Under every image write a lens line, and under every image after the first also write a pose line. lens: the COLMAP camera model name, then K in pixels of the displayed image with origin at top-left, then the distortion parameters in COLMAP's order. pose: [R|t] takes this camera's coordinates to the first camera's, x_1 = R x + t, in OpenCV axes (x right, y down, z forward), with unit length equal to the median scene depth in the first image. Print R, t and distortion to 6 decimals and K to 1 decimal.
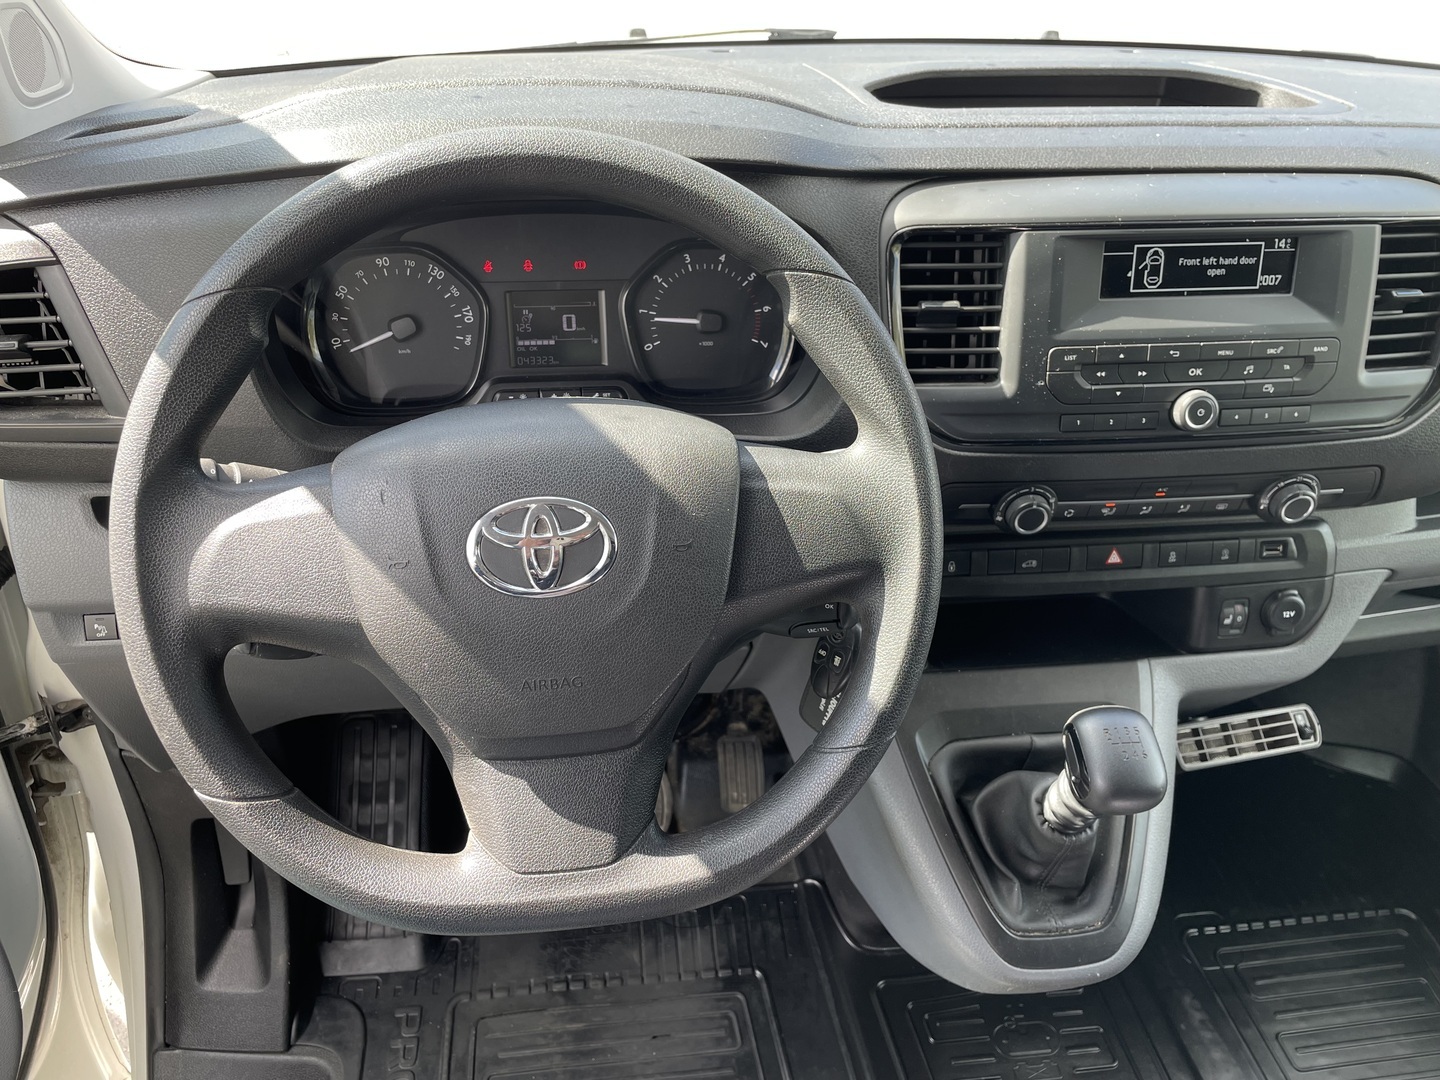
lens RADIAL K [[1091.5, 0, 720.0], [0, 1091.5, 540.0], [0, 0, 1]] dist [0.037371, -0.086637]
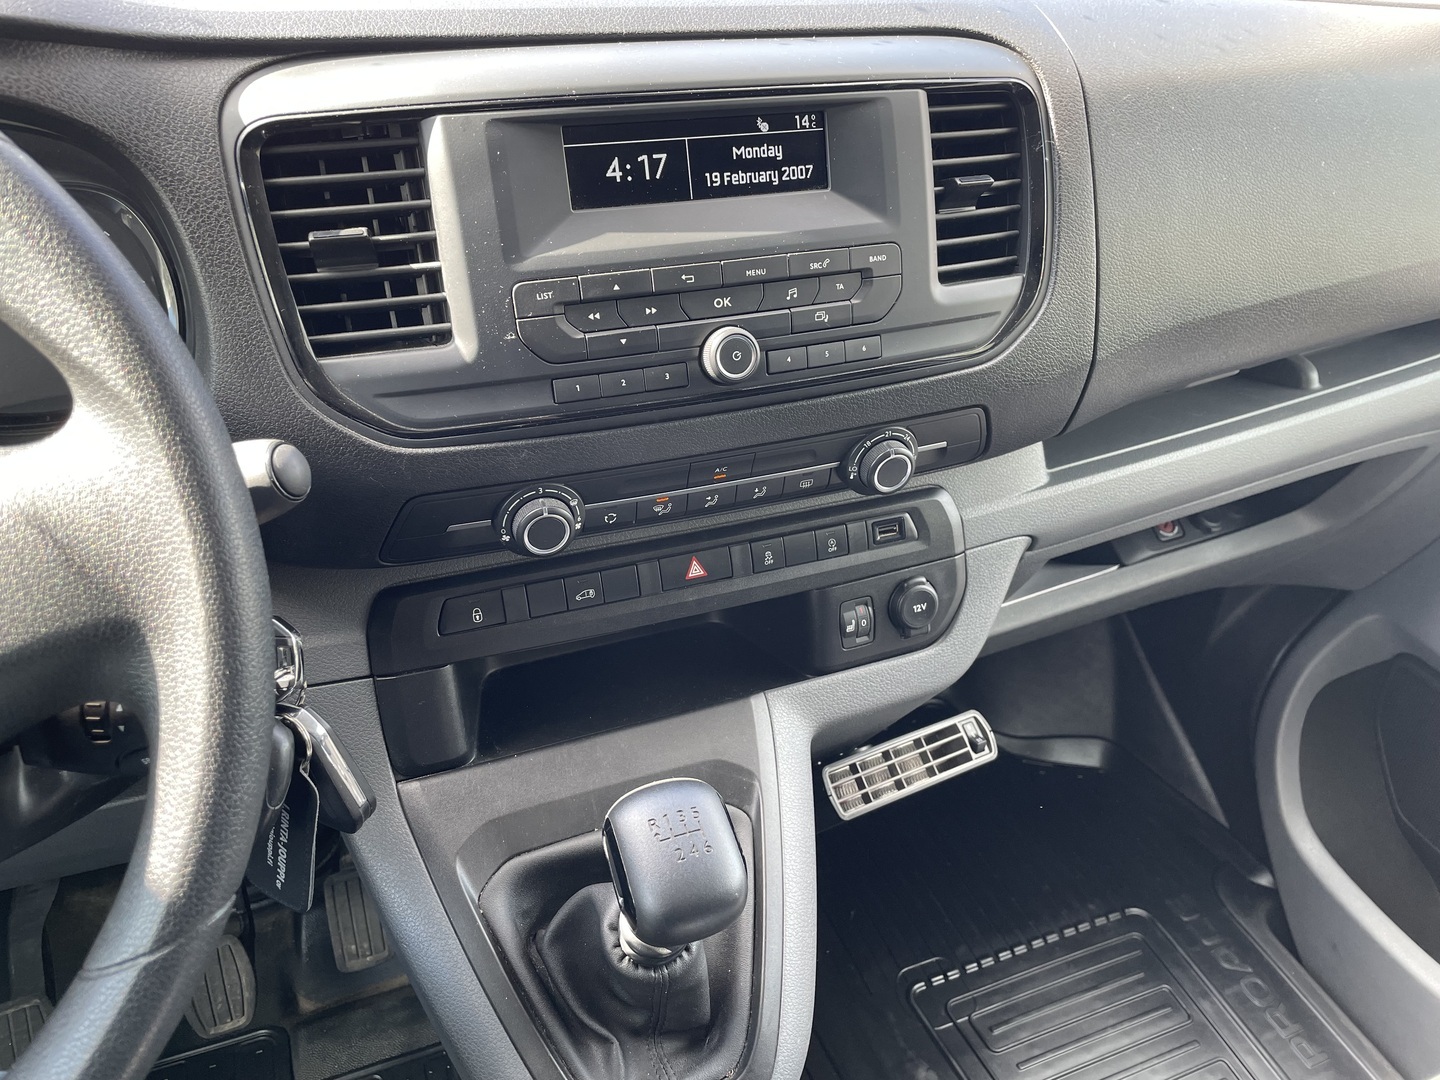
lens RADIAL K [[1159.3, 0, 720.0], [0, 1159.3, 540.0], [0, 0, 1]] dist [0.056003, -0.134671]
pose [[0.959537, -0.139212, 0.244763, 0.181411], [0.151063, 0.988062, -0.030233, 0.022566], [-0.237633, 0.065985, 0.969111, 0.211502]]
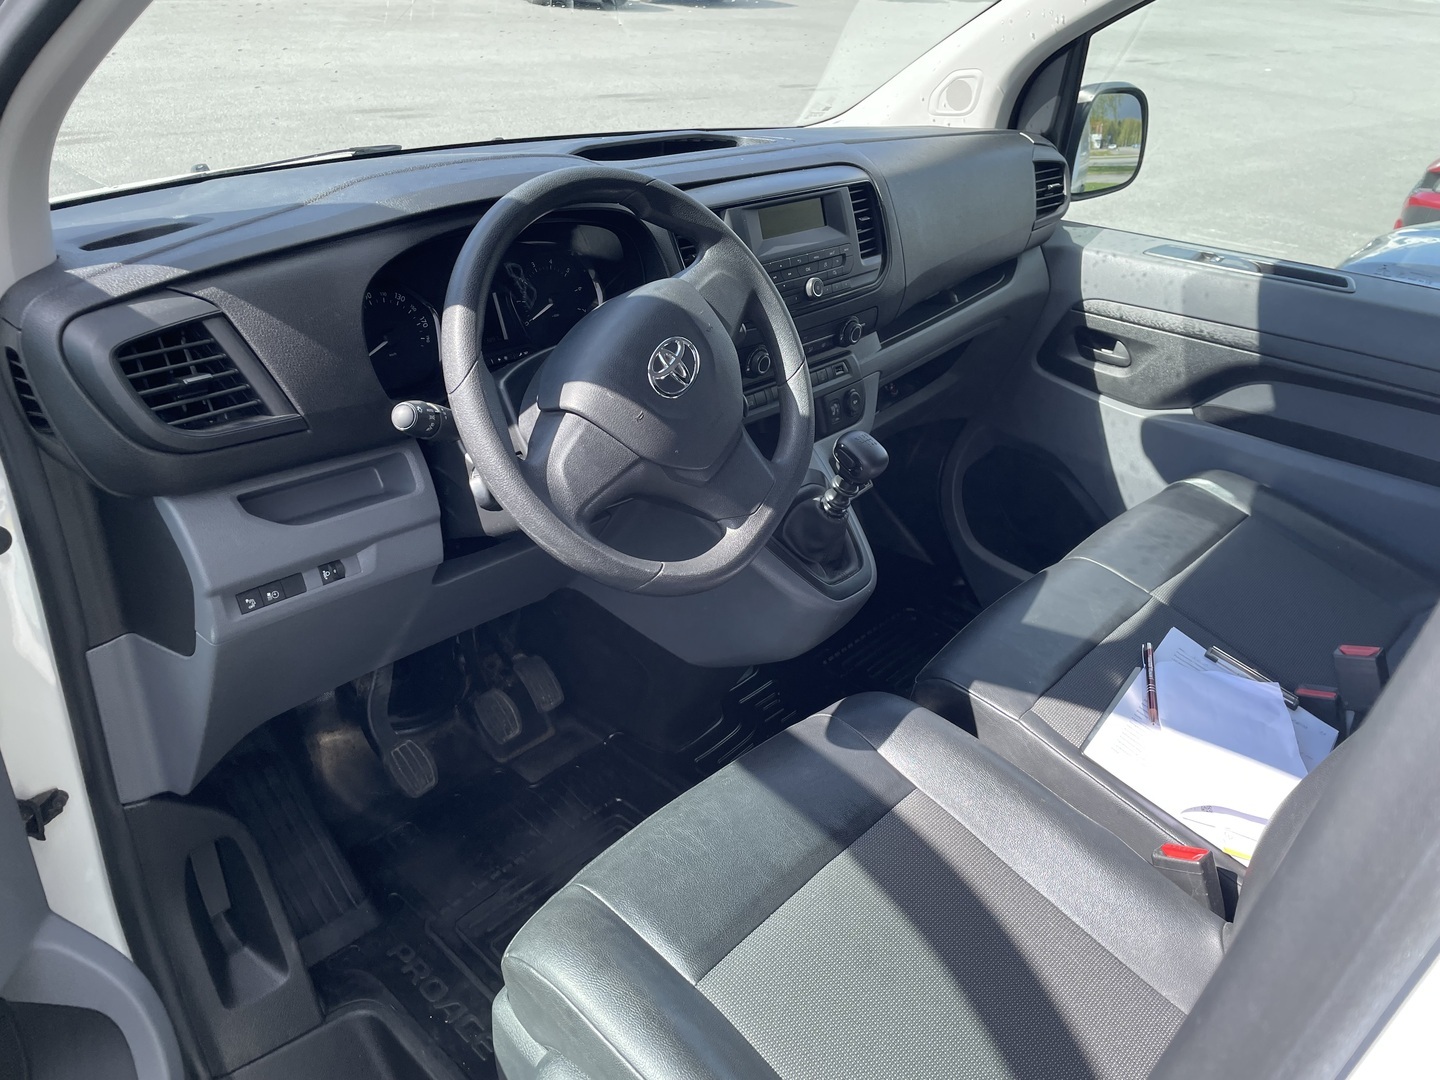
lens RADIAL K [[1091.5, 0, 720.0], [0, 1091.5, 540.0], [0, 0, 1]] dist [0.037371, -0.086637]
pose [[0.757526, -0.301029, 0.579254, -0.798545], [0.360930, 0.932508, 0.012599, 0.179427], [-0.543952, 0.199526, 0.815050, -0.341714]]
